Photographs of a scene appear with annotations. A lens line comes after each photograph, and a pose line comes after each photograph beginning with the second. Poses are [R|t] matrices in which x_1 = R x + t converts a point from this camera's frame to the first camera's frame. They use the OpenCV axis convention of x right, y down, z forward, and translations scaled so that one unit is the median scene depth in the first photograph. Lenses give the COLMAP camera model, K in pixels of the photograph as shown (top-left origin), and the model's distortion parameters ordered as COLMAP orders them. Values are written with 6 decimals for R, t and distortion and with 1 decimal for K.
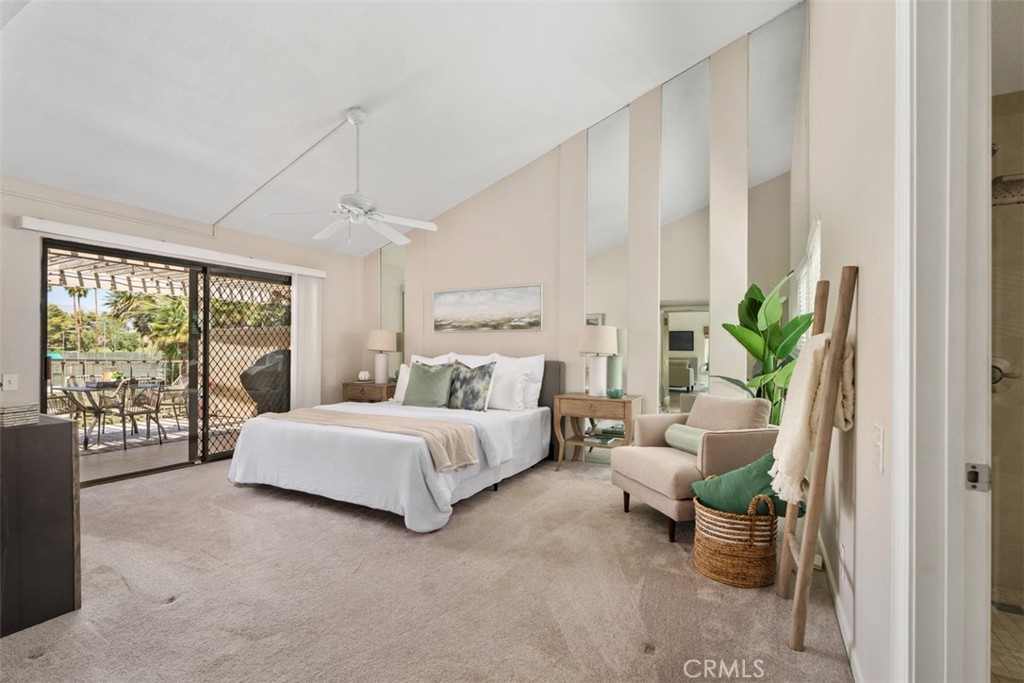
lens RADIAL K [[463.9, 0, 512.1], [0, 463.9, 347.1], [0, 0, 1]] dist [0.004131, -0.000215]
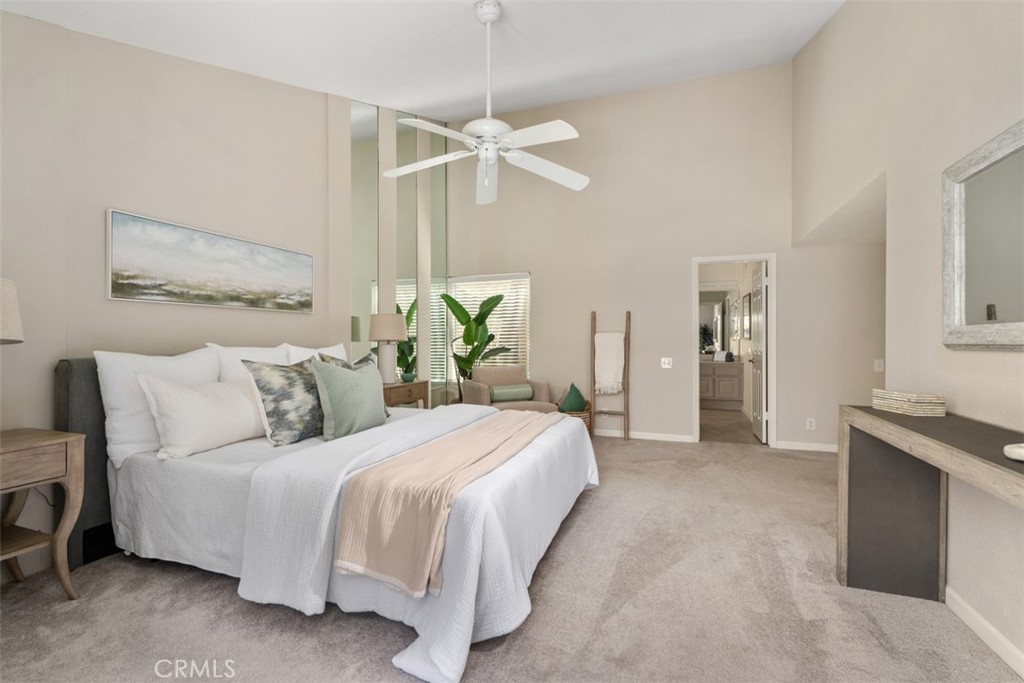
lens RADIAL K [[463.9, 0, 511.2], [0, 463.9, 340.4], [0, 0, 1]] dist [0.004131, -0.000215]
pose [[-0.163429, -0.005696, 0.986539, -0.719147], [-0.003638, 0.999980, 0.005170, 0.003842], [-0.986548, -0.002744, -0.163447, 0.743631]]
